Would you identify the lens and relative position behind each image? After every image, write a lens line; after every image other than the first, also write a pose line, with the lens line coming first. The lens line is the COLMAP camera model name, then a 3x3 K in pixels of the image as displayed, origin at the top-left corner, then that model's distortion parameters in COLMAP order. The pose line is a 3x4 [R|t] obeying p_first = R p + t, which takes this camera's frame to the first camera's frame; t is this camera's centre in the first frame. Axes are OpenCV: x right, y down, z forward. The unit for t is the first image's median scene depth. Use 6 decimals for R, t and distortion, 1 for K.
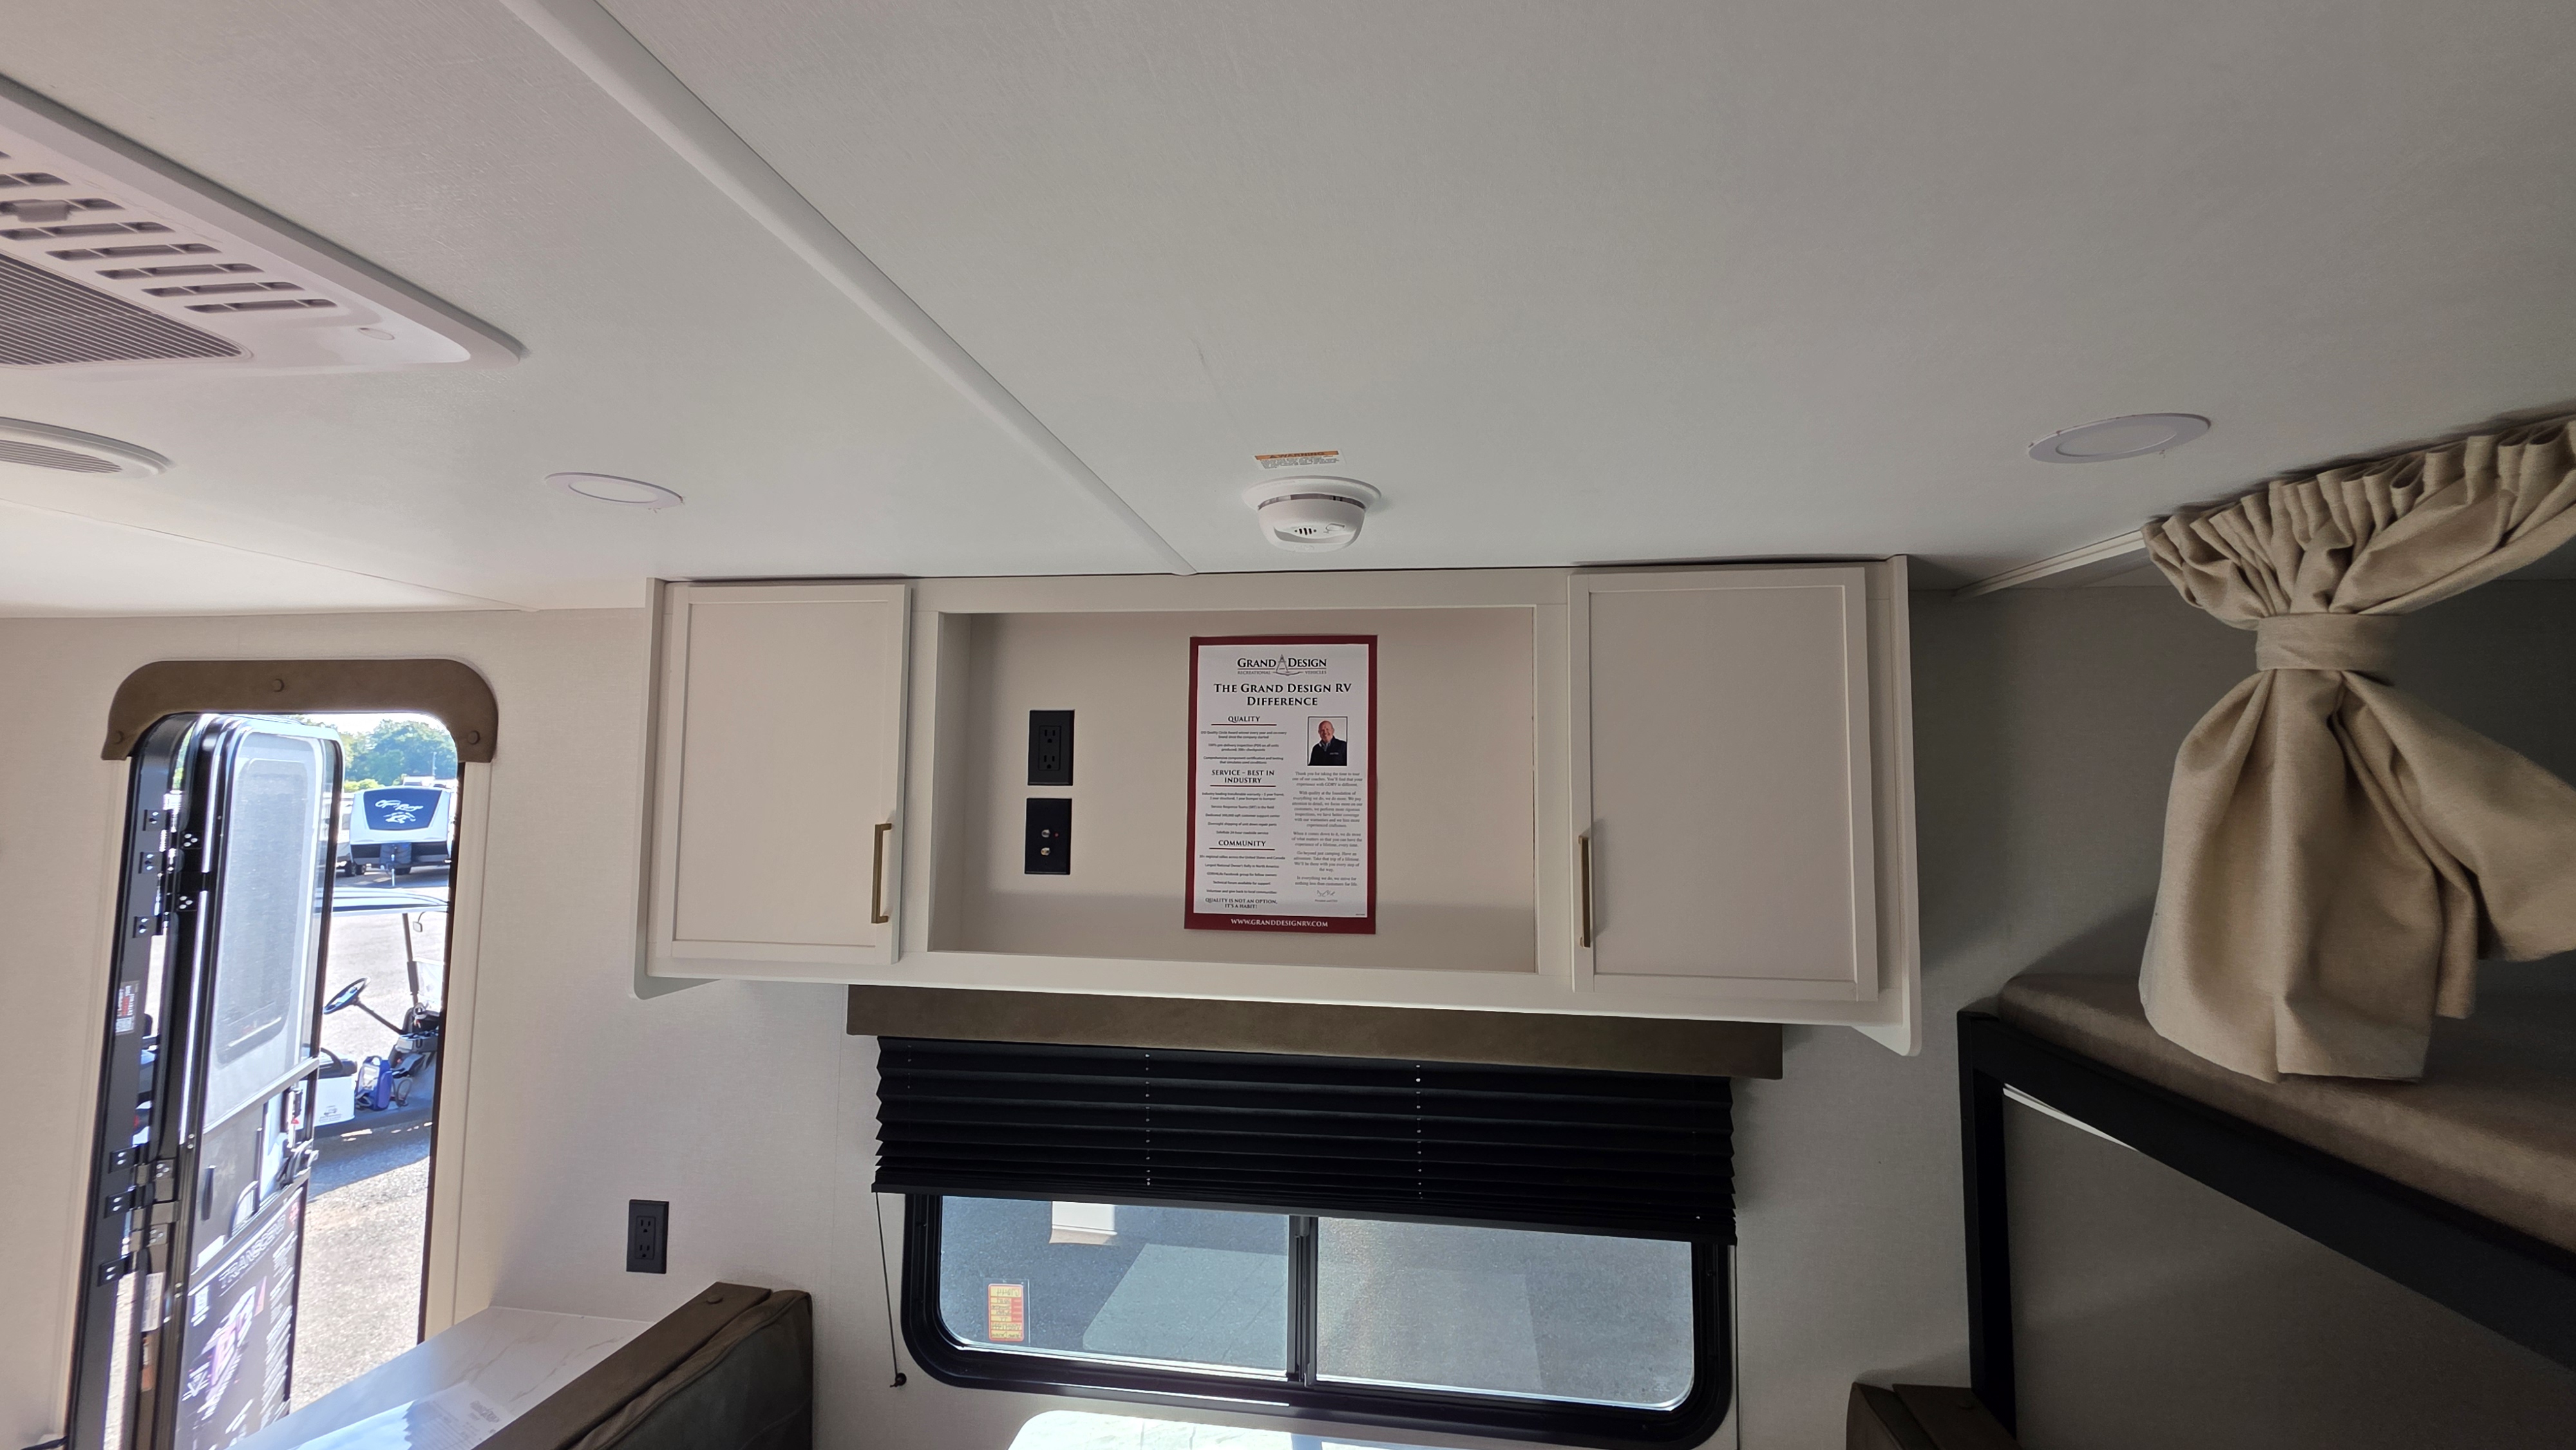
lens RADIAL K [[1036.8, 0, 1286.0], [0, 1036.8, 722.6], [0, 0, 1]] dist [-0.000341, 0.000049]
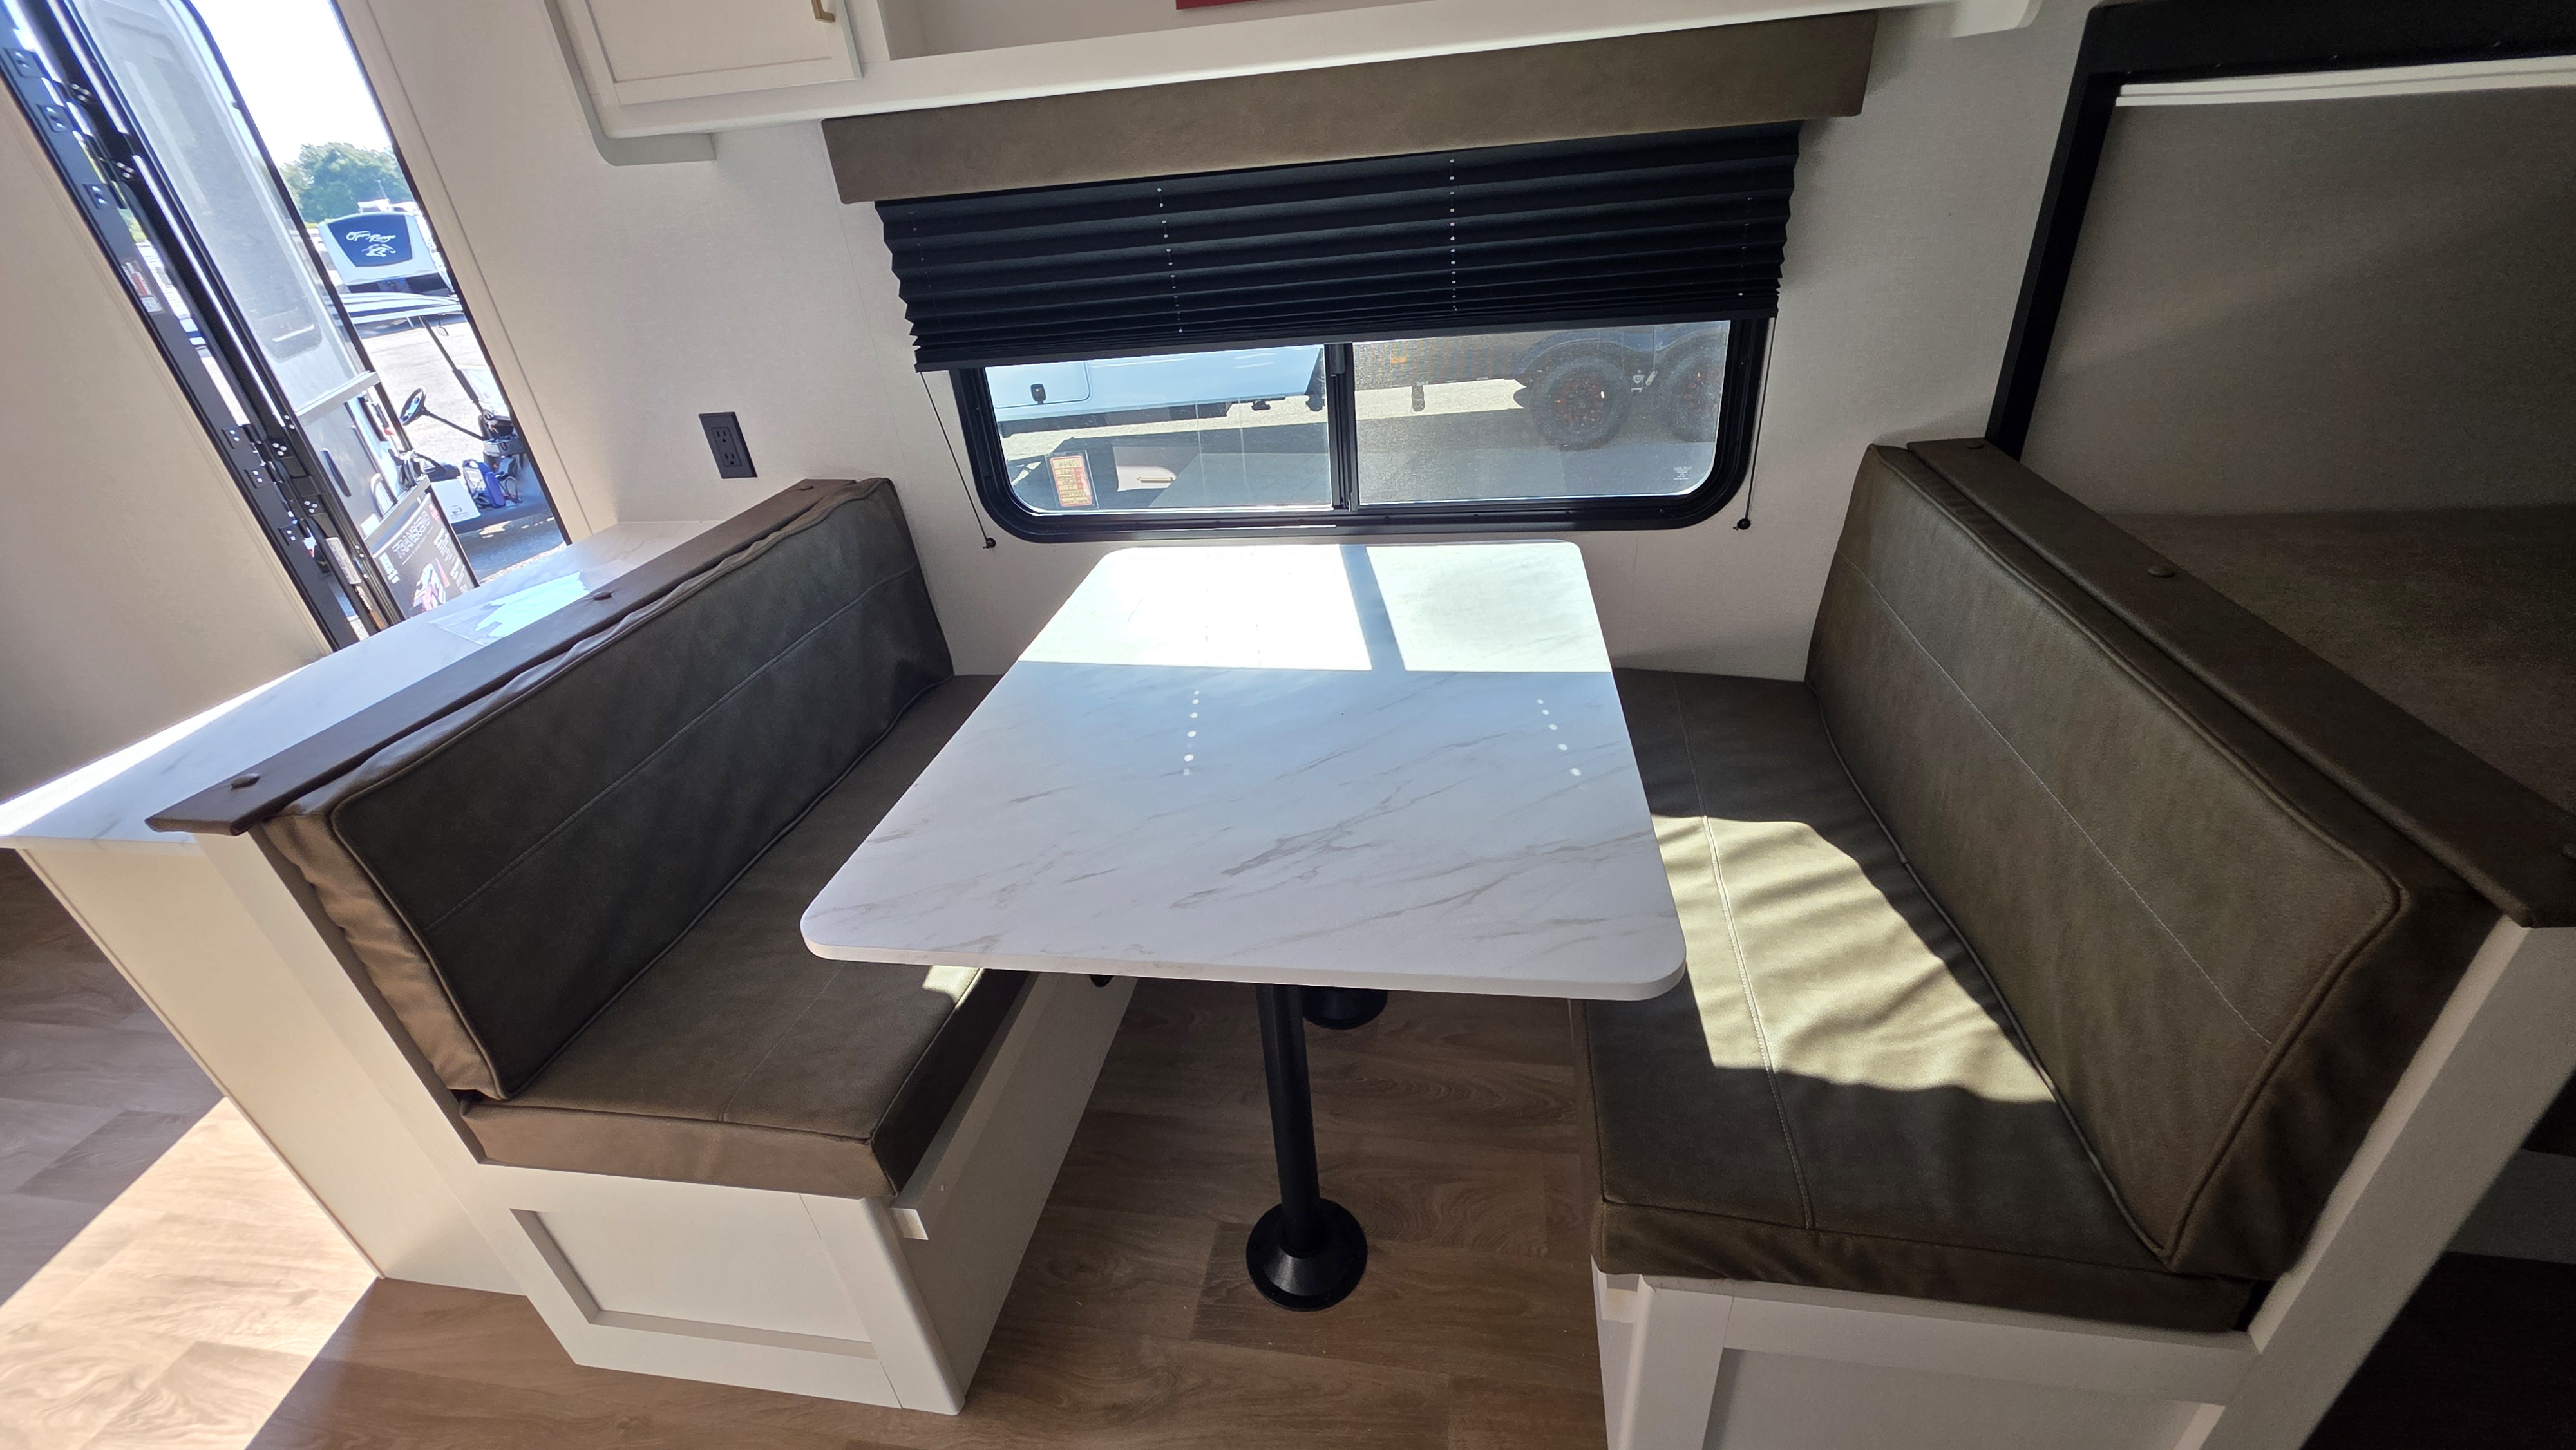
lens RADIAL K [[1036.8, 0, 1286.0], [0, 1036.8, 722.6], [0, 0, 1]] dist [-0.000341, 0.000049]
pose [[0.995228, -0.067658, -0.070316, 0.013140], [0.095215, 0.831012, 0.548045, 0.227912], [0.021354, -0.552125, 0.833488, -0.039500]]
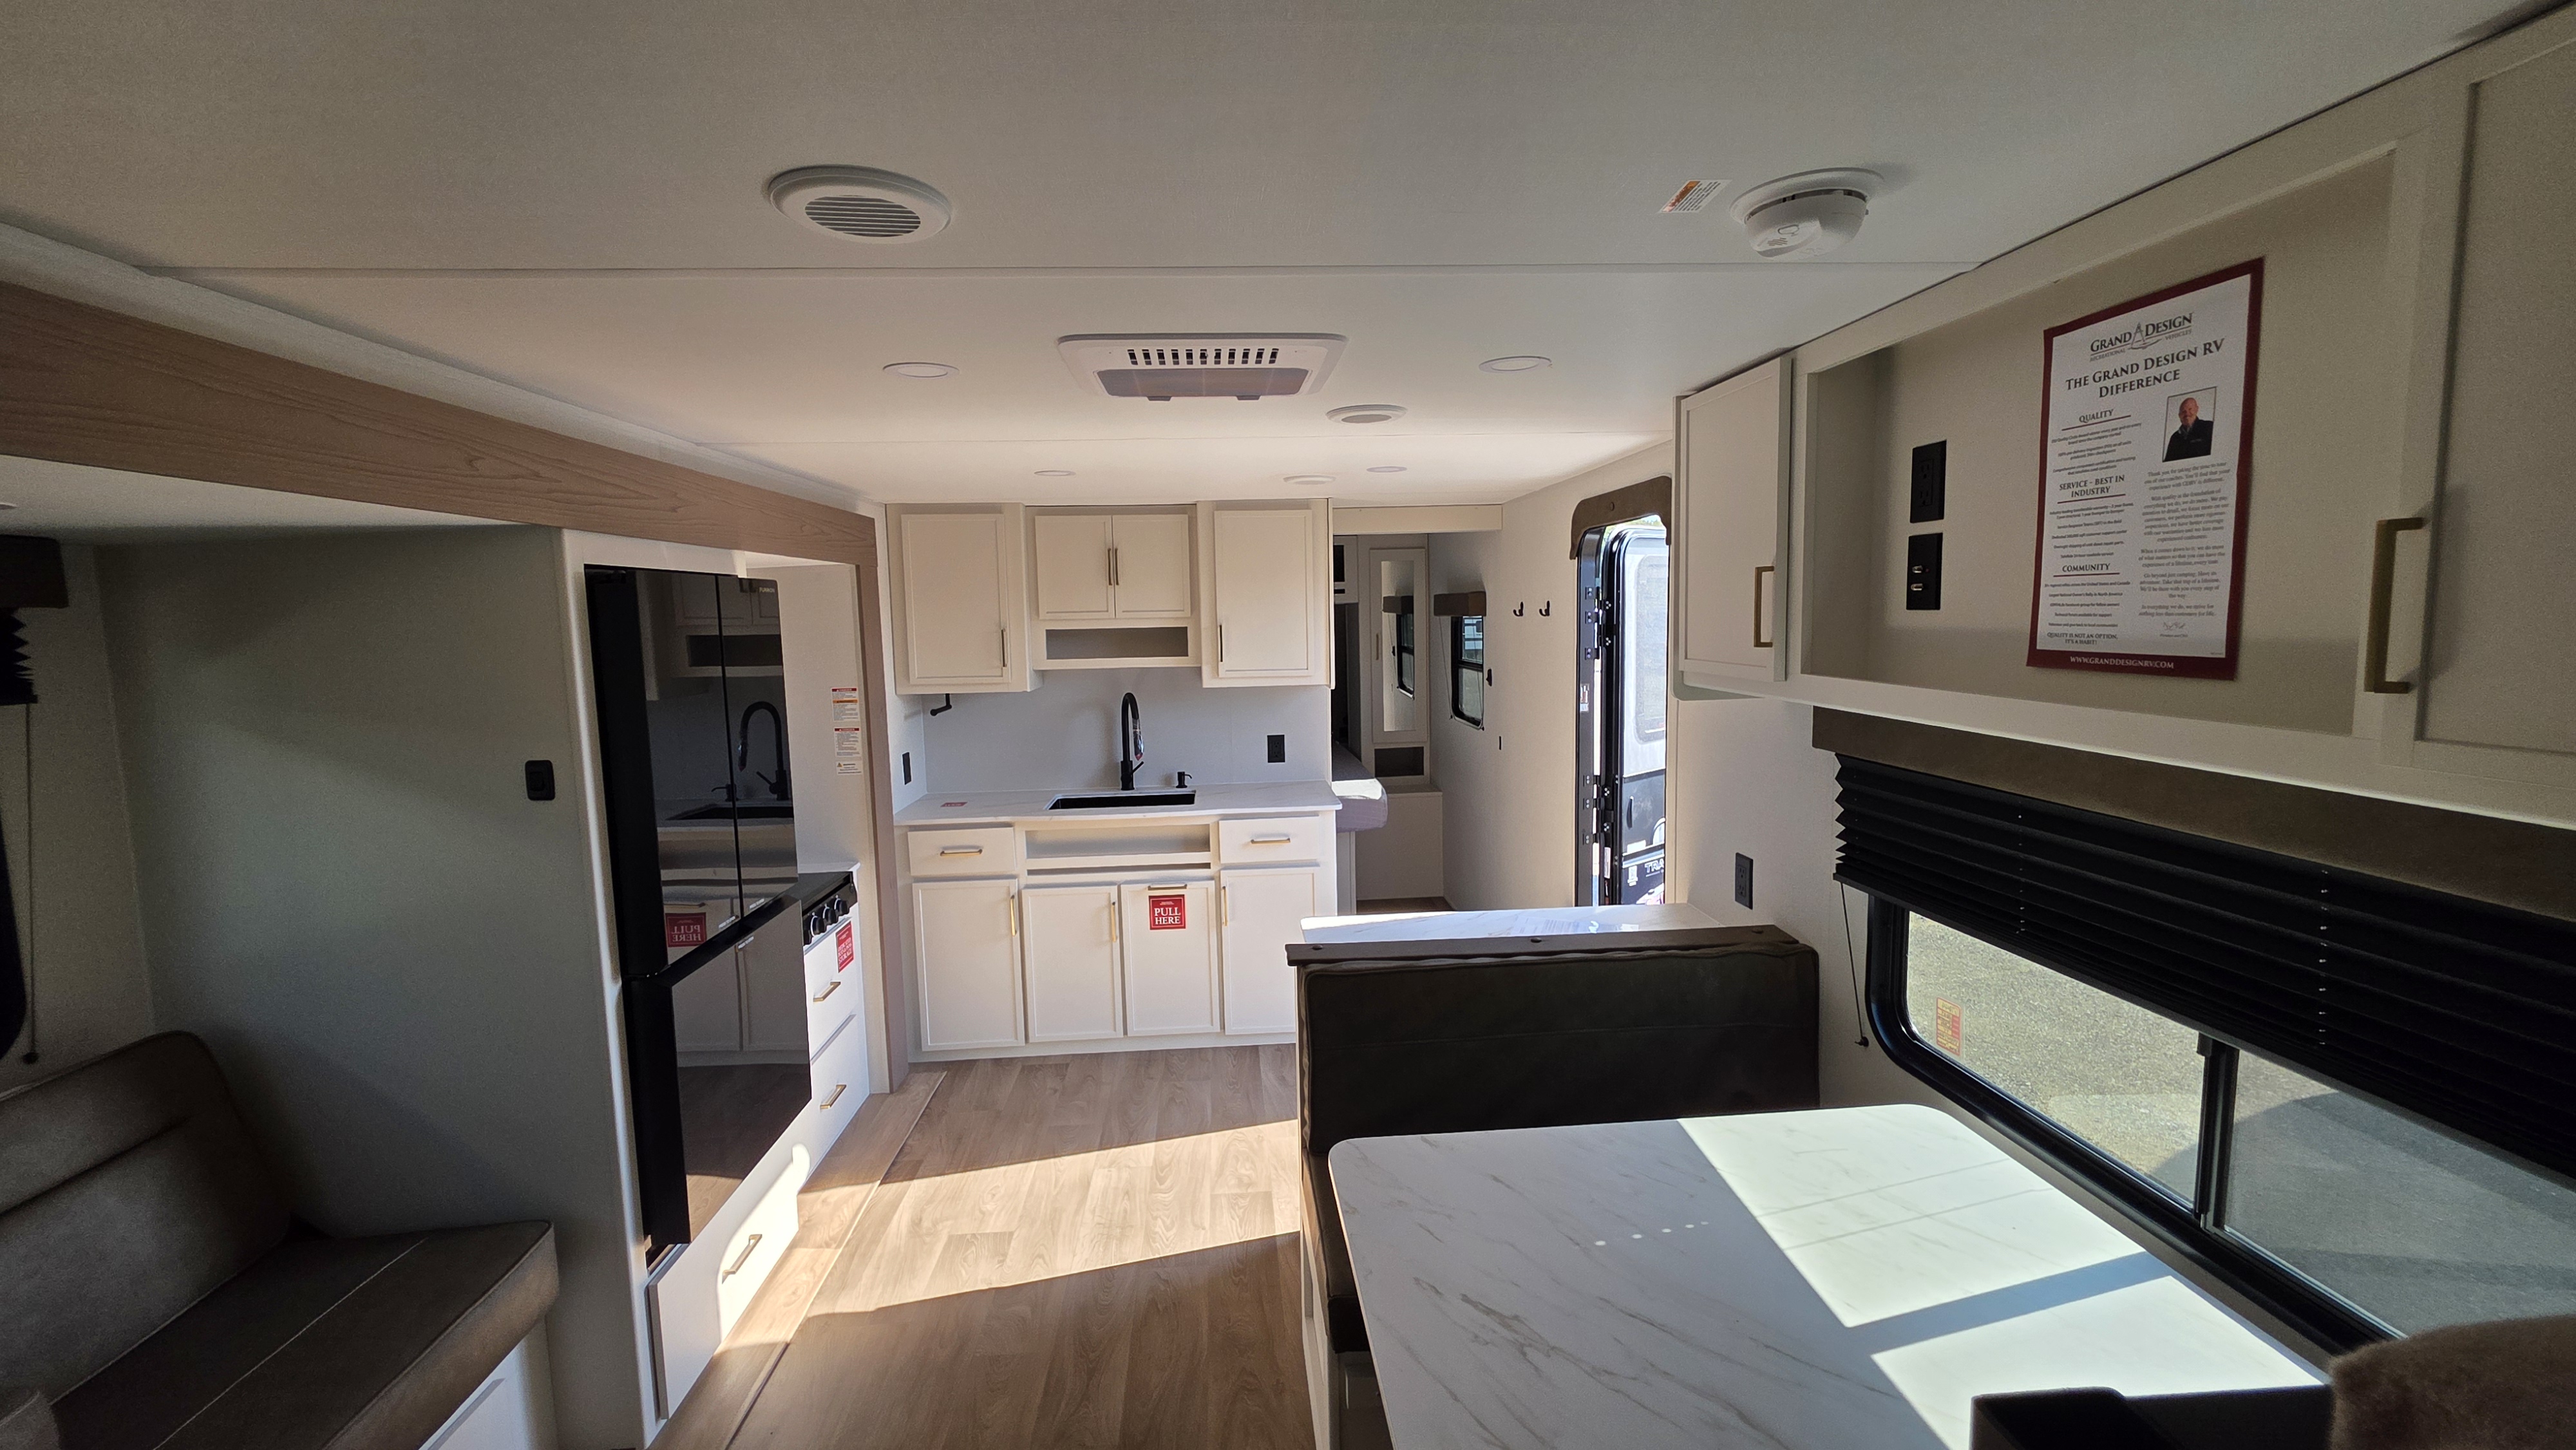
lens RADIAL K [[1036.8, 0, 1286.0], [0, 1036.8, 722.6], [0, 0, 1]] dist [-0.000341, 0.000049]
pose [[0.198769, 0.090597, -0.975850, 0.666459], [0.096648, 0.989053, 0.111508, 0.084420], [0.975269, -0.116478, 0.187837, 0.192372]]
